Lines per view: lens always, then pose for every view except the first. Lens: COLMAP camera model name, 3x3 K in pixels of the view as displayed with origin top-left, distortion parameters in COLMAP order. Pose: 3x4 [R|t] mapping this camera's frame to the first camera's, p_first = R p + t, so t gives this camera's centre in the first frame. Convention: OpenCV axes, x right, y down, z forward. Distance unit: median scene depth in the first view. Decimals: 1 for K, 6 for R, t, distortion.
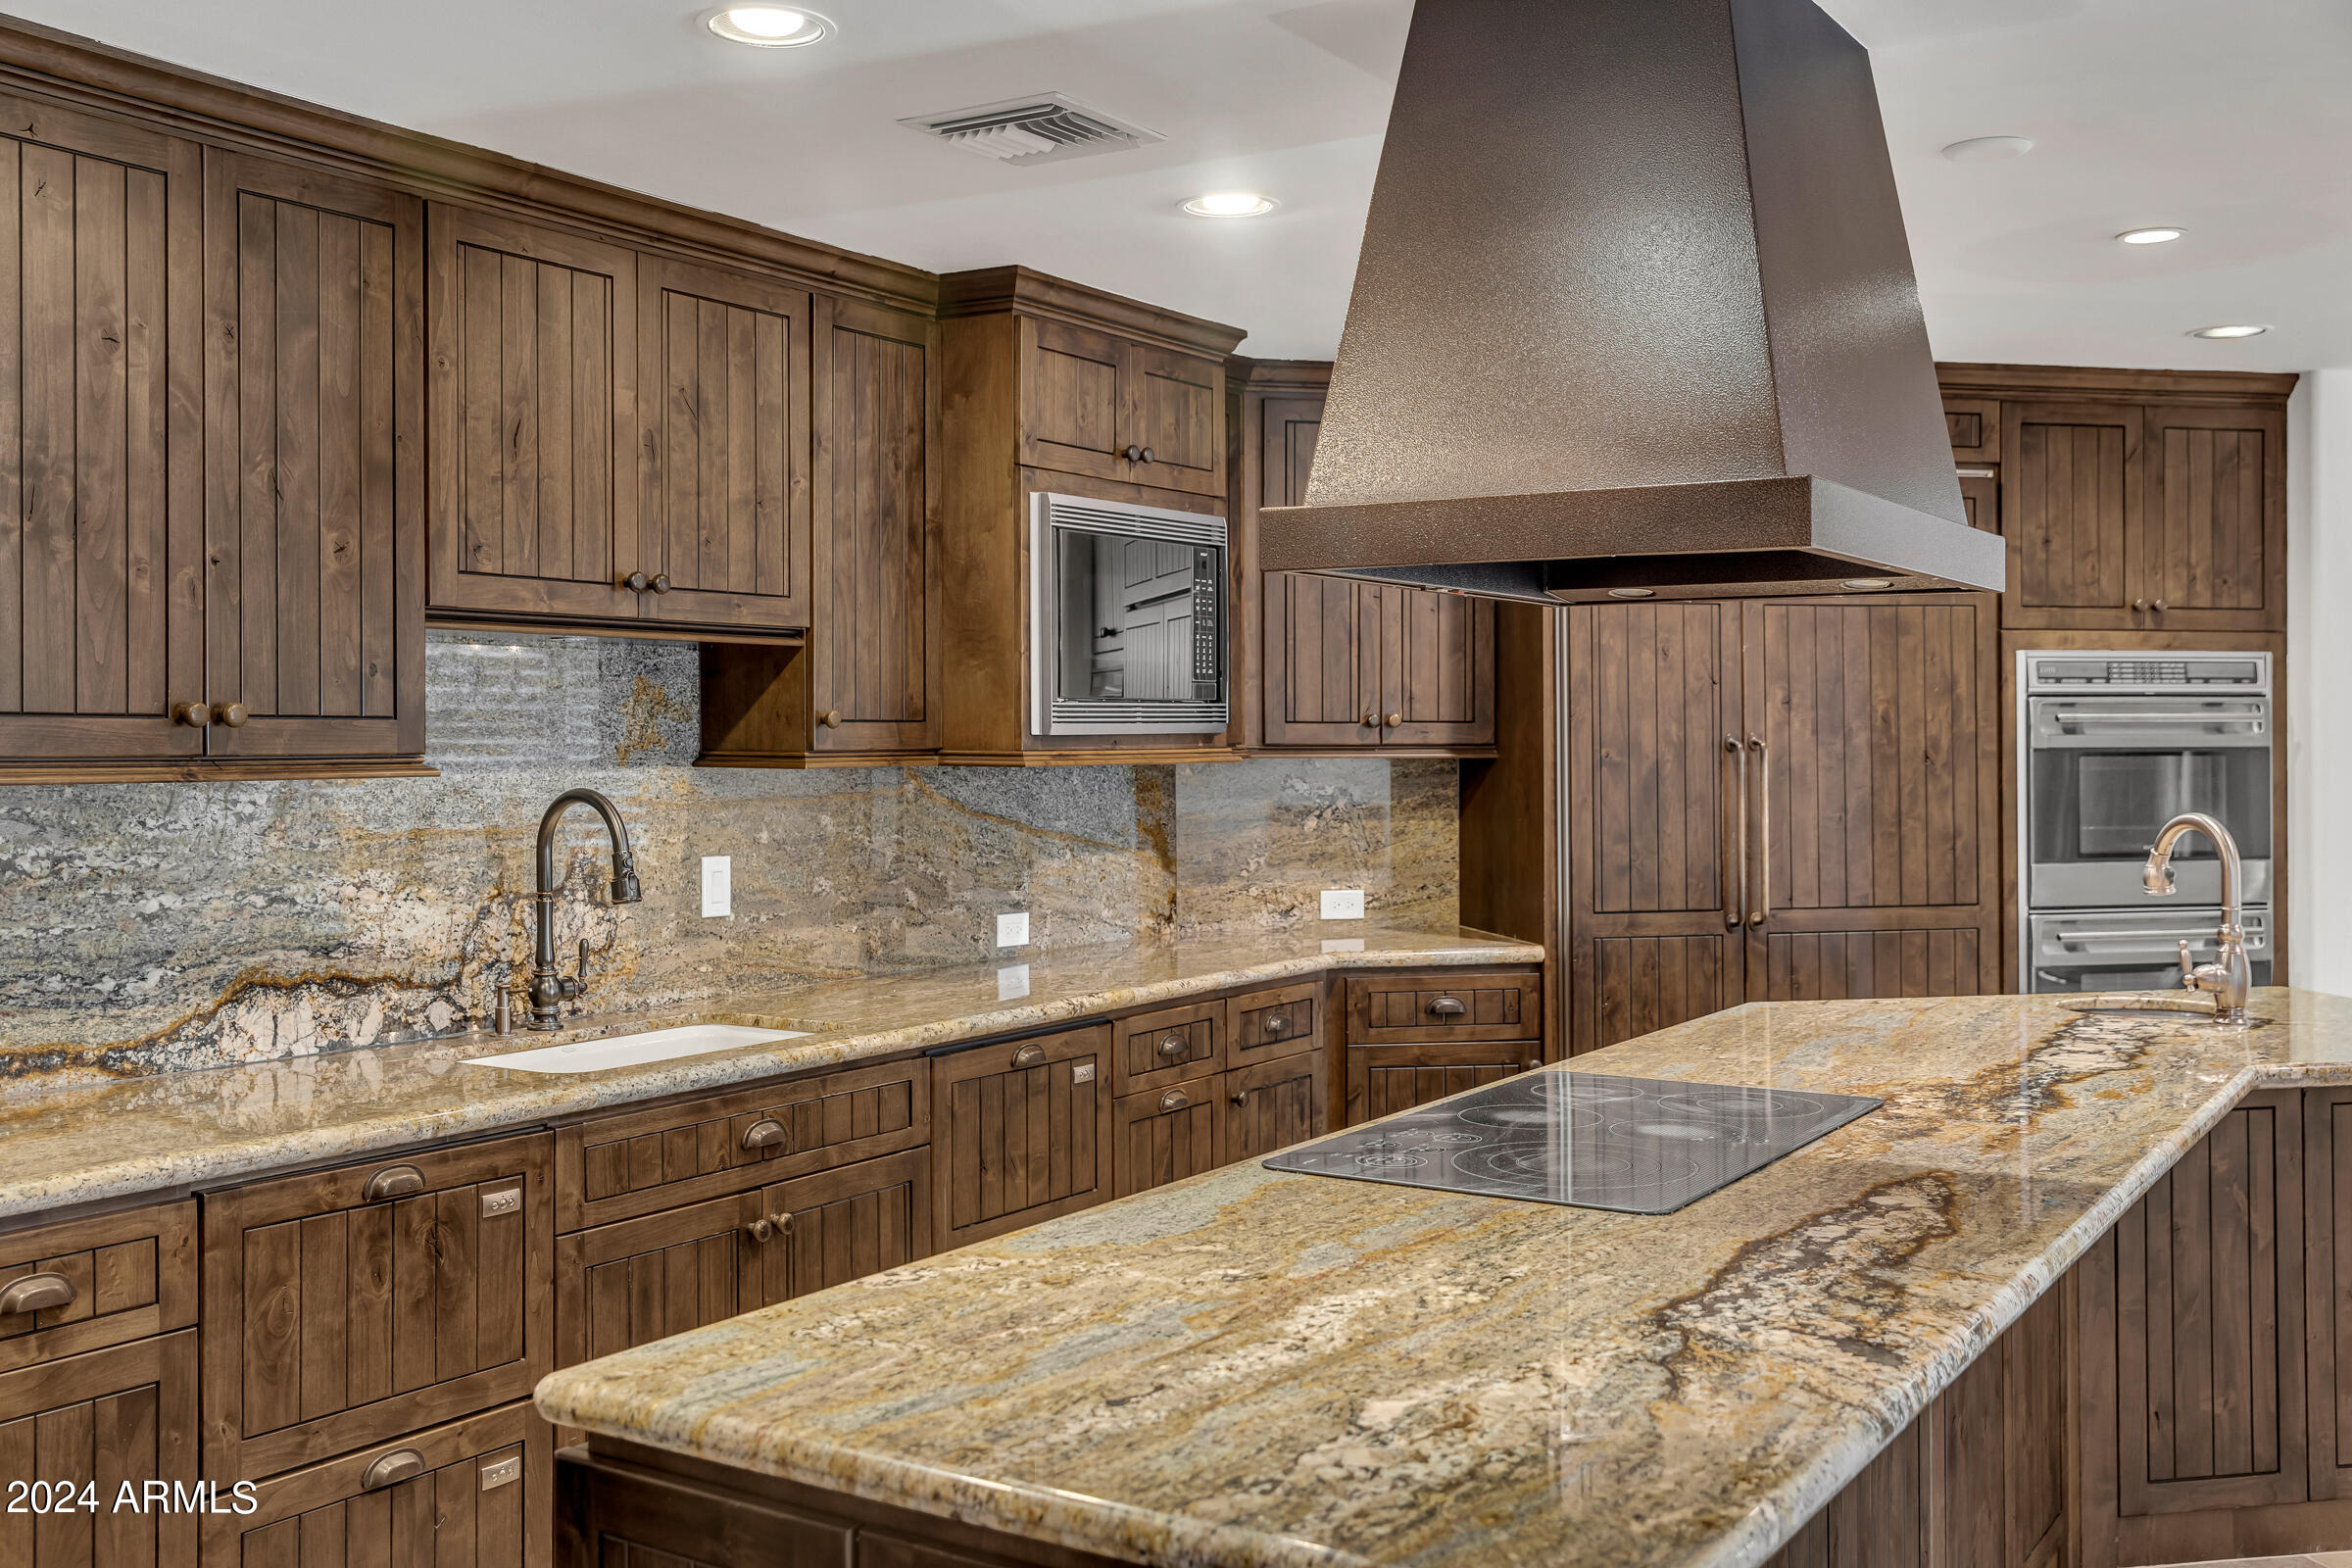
lens RADIAL K [[2232.0, 0, 1085.4], [0, 2232.0, 726.8], [0, 0, 1]] dist [0.014856, 0.000000]
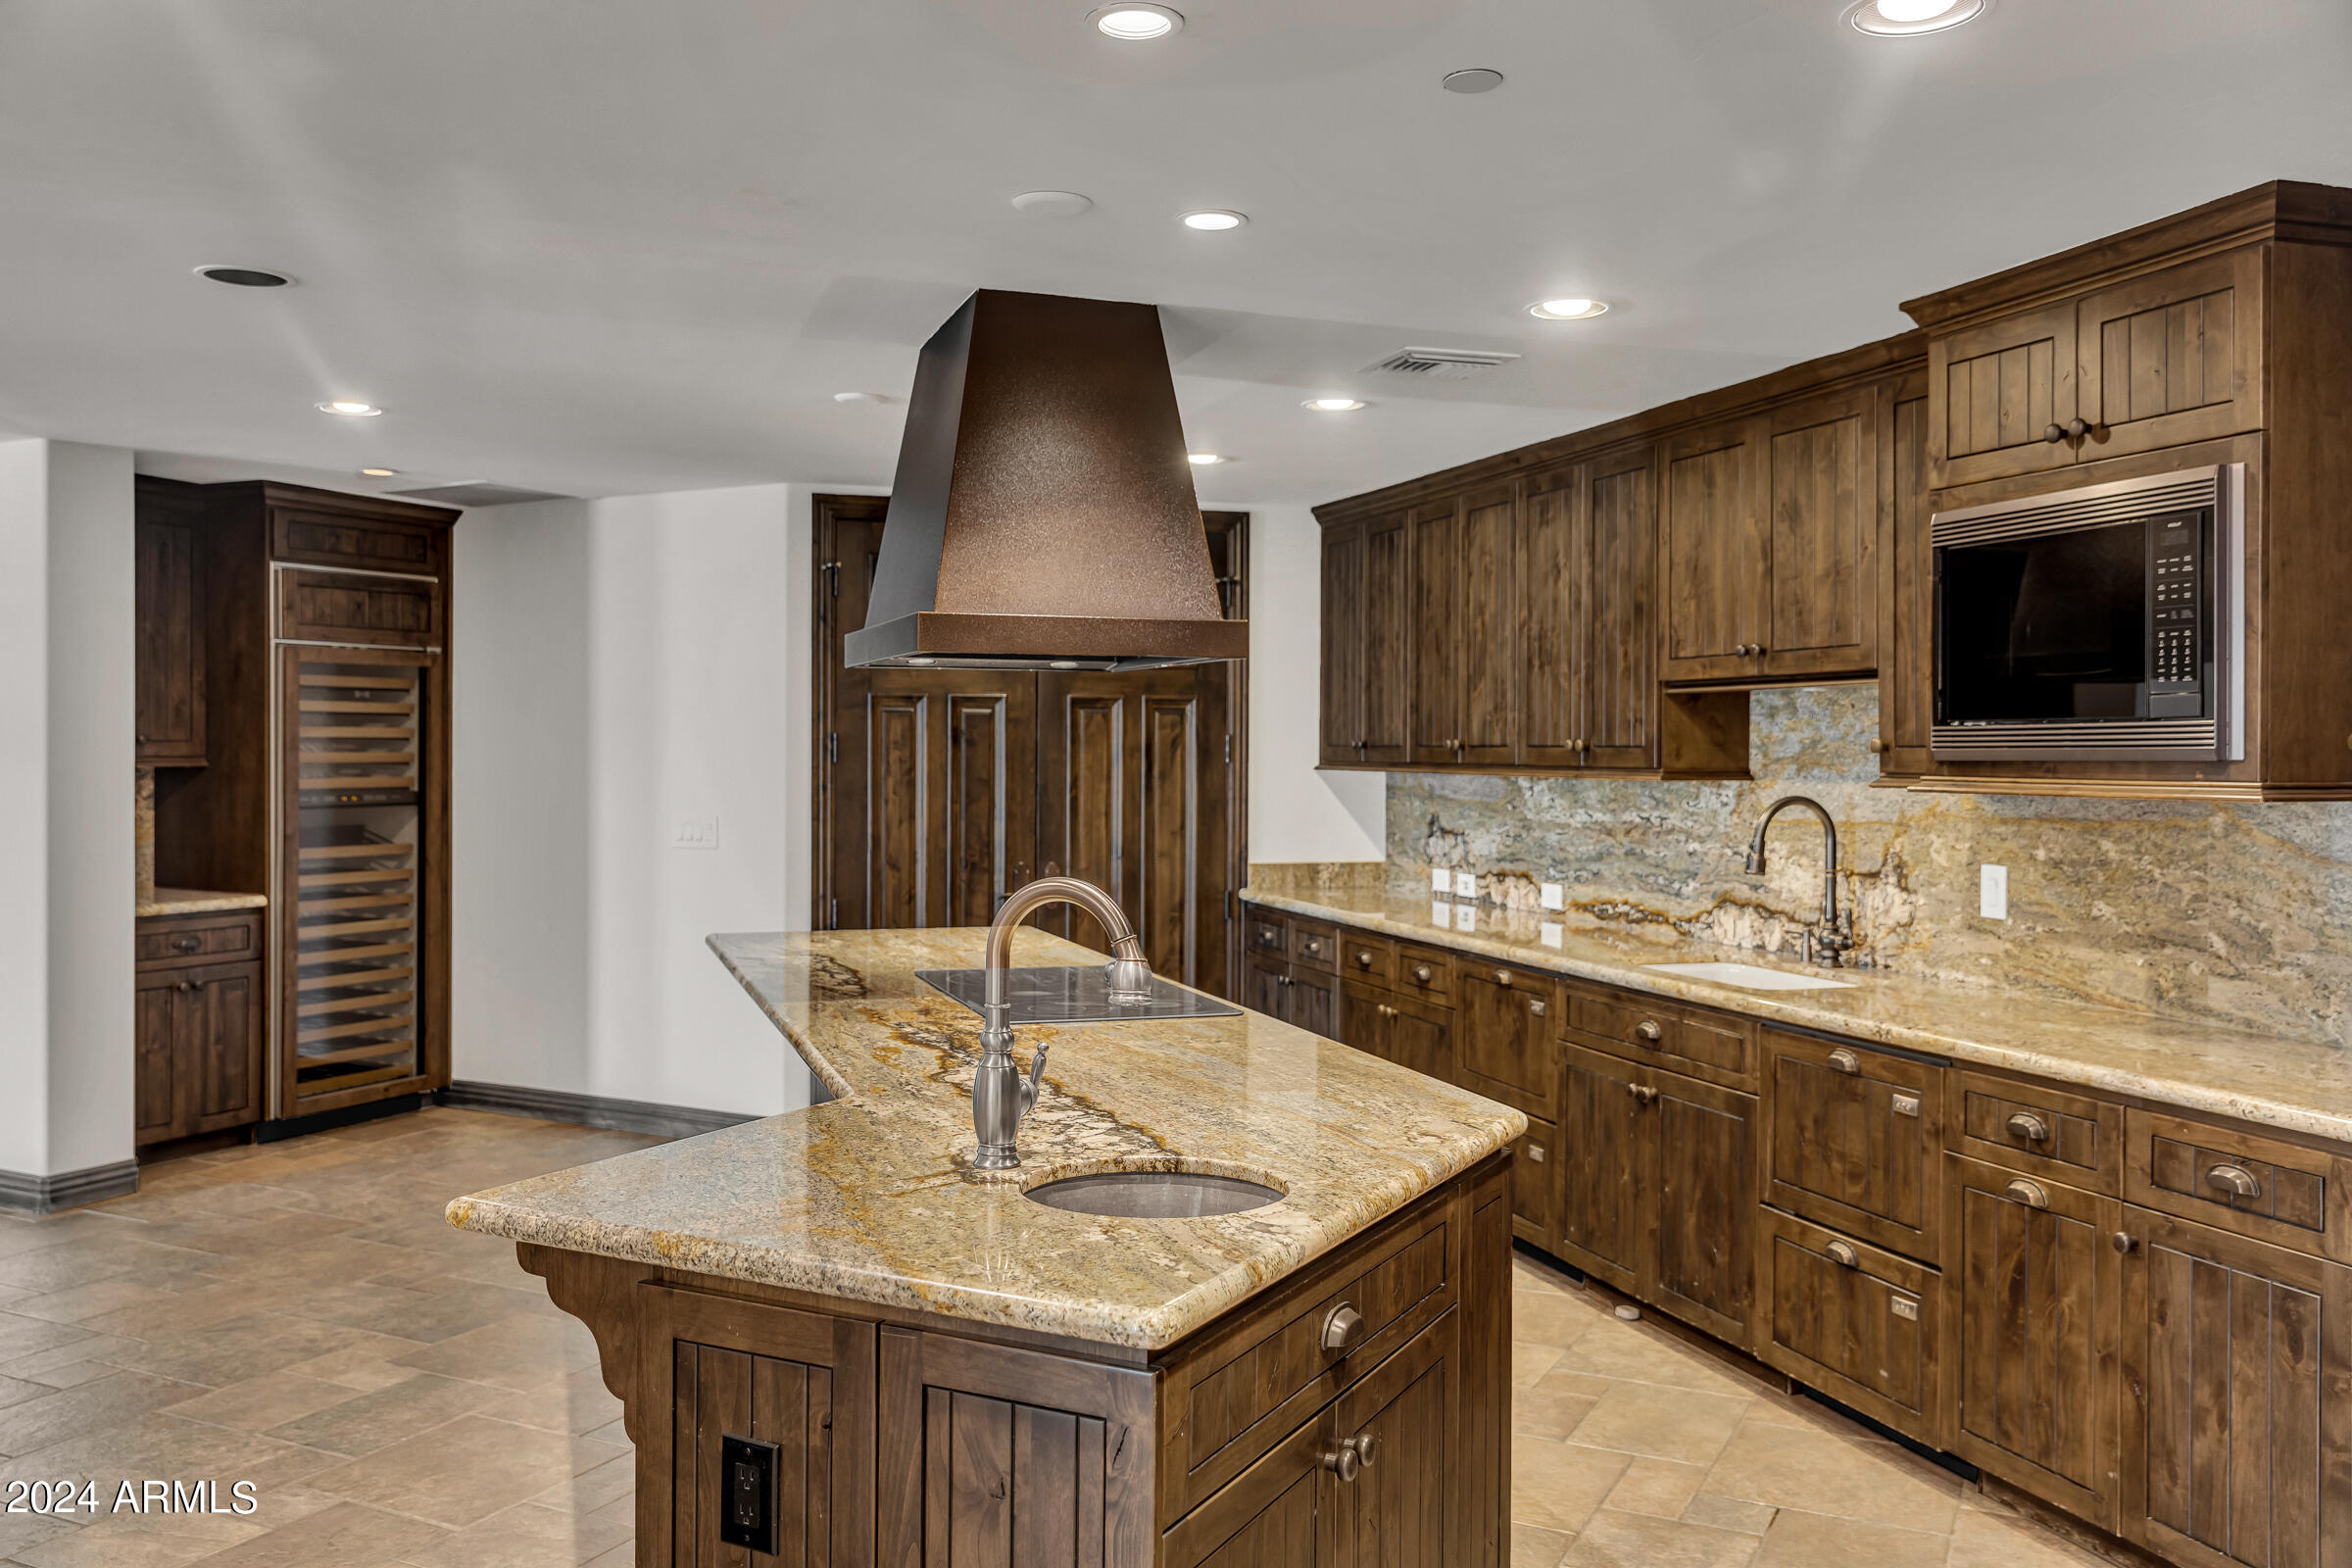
lens RADIAL K [[1854.4, 0, 1179.2], [0, 1854.4, 775.0], [0, 0, 1]] dist [-0.048307, -0.000920]
pose [[-0.600822, 0.007977, -0.799343, 0.840579], [-0.002398, 0.999928, 0.011781, 0.001564], [0.799379, 0.008995, -0.600760, 1.236536]]
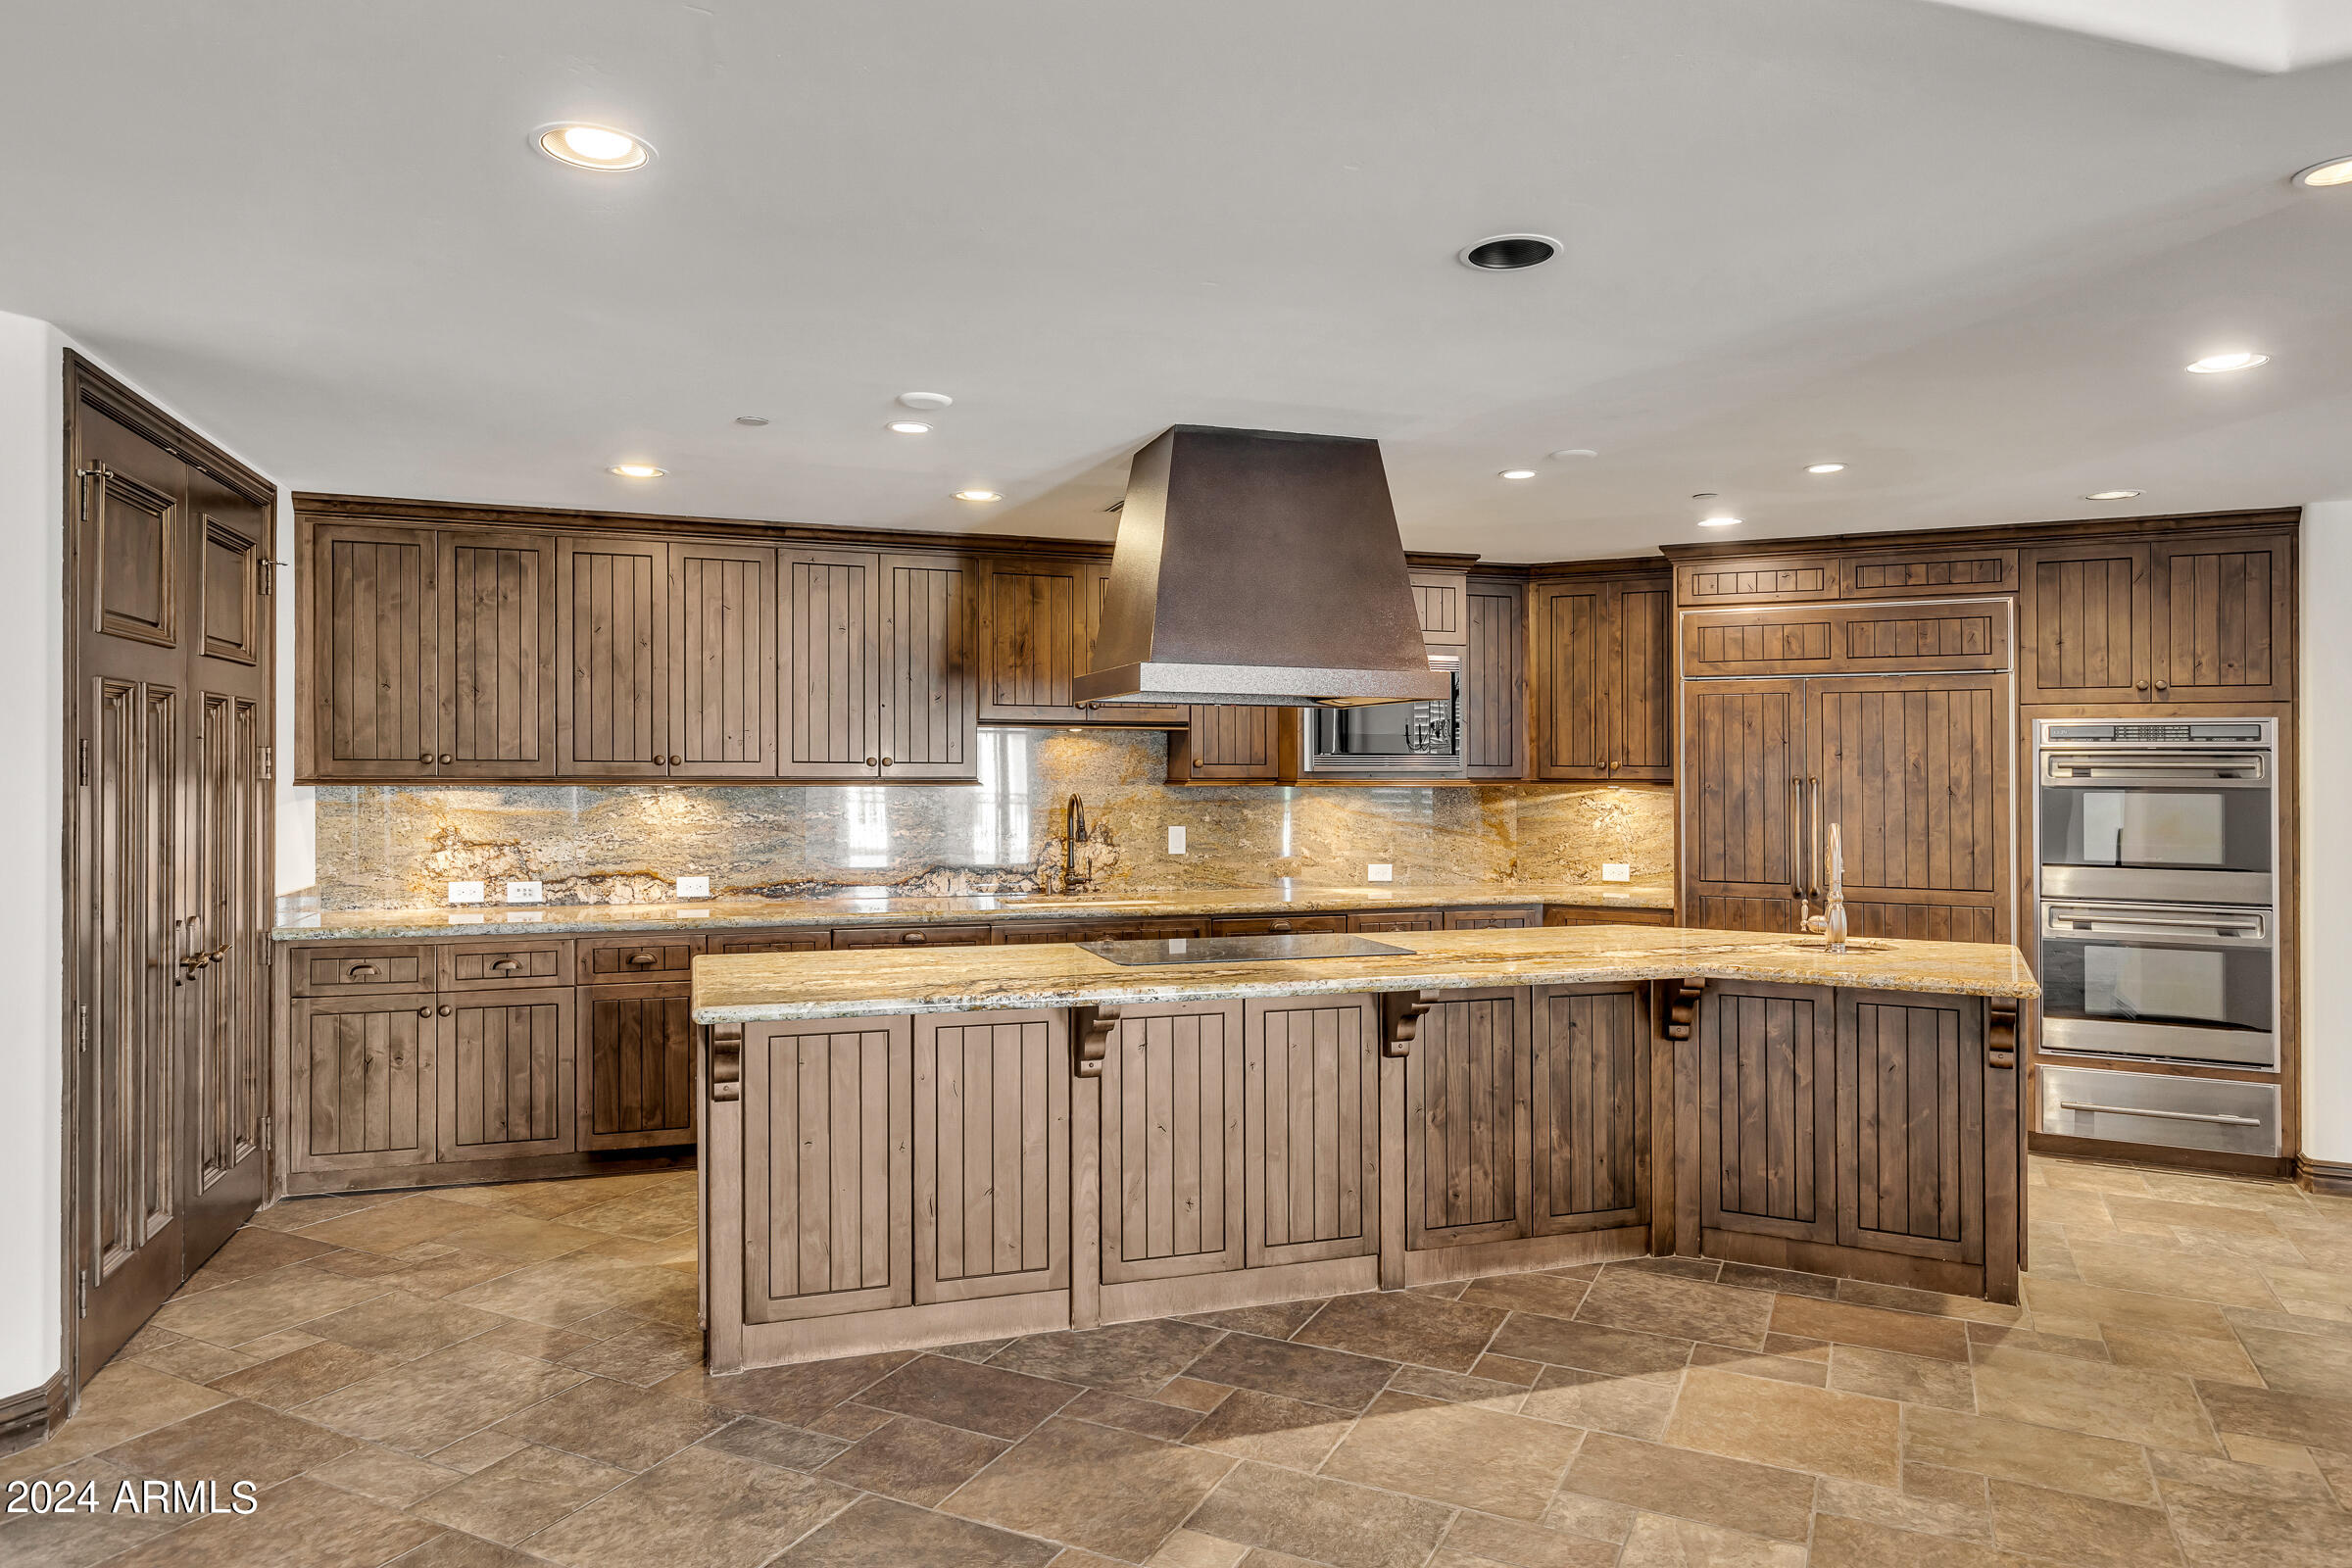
lens RADIAL K [[1360.7, 0, 1098.4], [0, 1360.7, 774.1], [0, 0, 1]] dist [0.011842, -0.004437]
pose [[0.782977, 0.007485, -0.622005, 0.607316], [-0.004164, 0.999968, 0.006792, -0.002173], [0.622036, -0.002728, 0.782984, -0.094167]]
